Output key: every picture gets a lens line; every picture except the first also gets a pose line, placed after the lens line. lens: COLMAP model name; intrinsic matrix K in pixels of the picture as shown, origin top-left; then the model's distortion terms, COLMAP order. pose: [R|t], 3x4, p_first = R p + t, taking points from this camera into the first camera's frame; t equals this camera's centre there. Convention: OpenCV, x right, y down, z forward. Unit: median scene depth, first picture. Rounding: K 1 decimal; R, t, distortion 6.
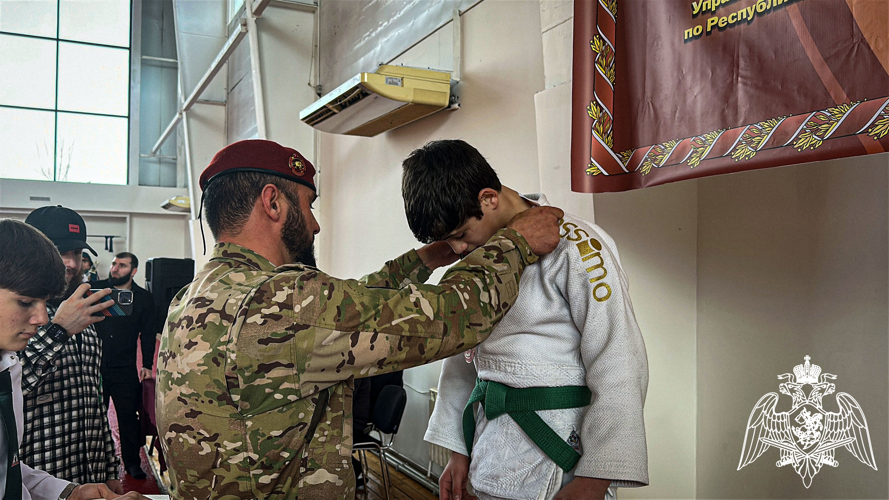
lens RADIAL K [[813.2, 0, 444.8], [0, 813.2, 251.7], [0, 0, 1]] dist [-0.006177, 0.000000]
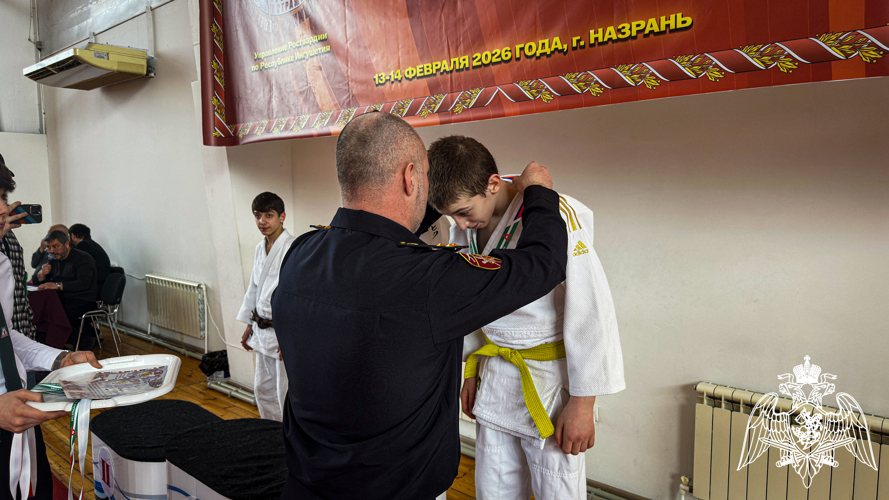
lens RADIAL K [[624.5, 0, 442.3], [0, 624.5, 248.7], [0, 0, 1]] dist [0.003305, 0.000873]
pose [[0.920140, -0.046119, 0.388863, 0.043043], [0.000776, 0.993253, 0.115962, -0.002328], [-0.391588, -0.106399, 0.913968, -0.248723]]
